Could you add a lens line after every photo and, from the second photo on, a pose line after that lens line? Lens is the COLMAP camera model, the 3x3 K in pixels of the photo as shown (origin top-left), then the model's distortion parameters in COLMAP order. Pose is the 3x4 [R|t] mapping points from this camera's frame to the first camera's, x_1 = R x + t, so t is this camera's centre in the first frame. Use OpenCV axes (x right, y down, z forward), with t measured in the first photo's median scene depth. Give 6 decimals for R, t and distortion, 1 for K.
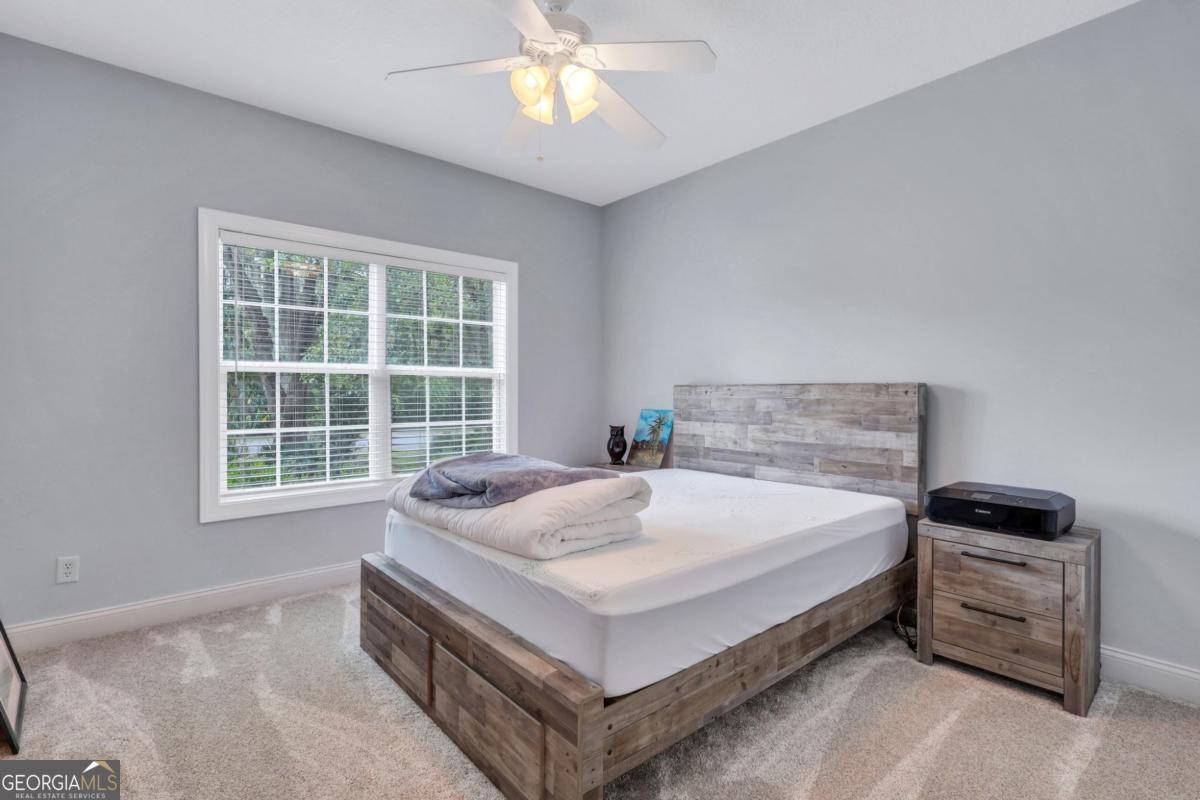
lens RADIAL K [[560.7, 0, 594.9], [0, 560.7, 393.0], [0, 0, 1]] dist [0.003120, 0.000766]
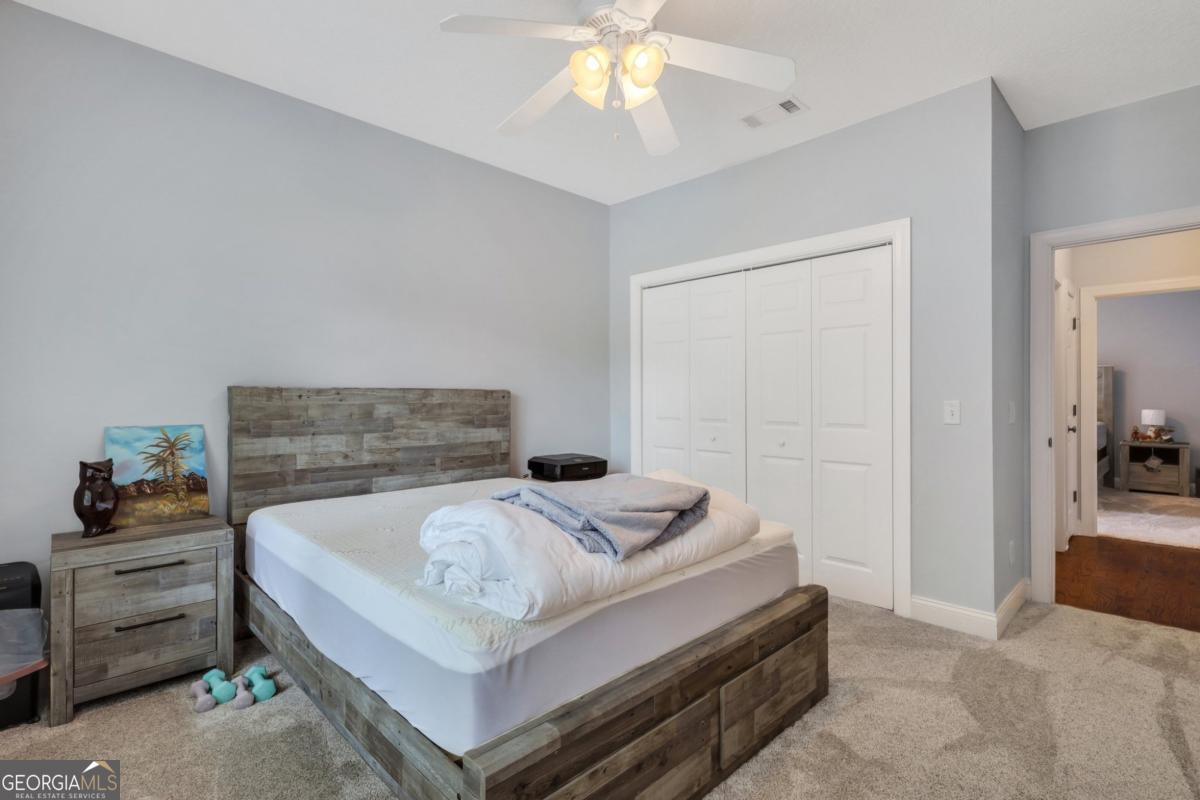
lens RADIAL K [[560.7, 0, 594.9], [0, 560.7, 401.7], [0, 0, 1]] dist [0.003120, 0.000766]
pose [[-0.056415, -0.011689, 0.998339, -0.645876], [-0.001275, 0.999931, 0.011636, -0.004667], [-0.998407, -0.000616, -0.056426, 0.708980]]
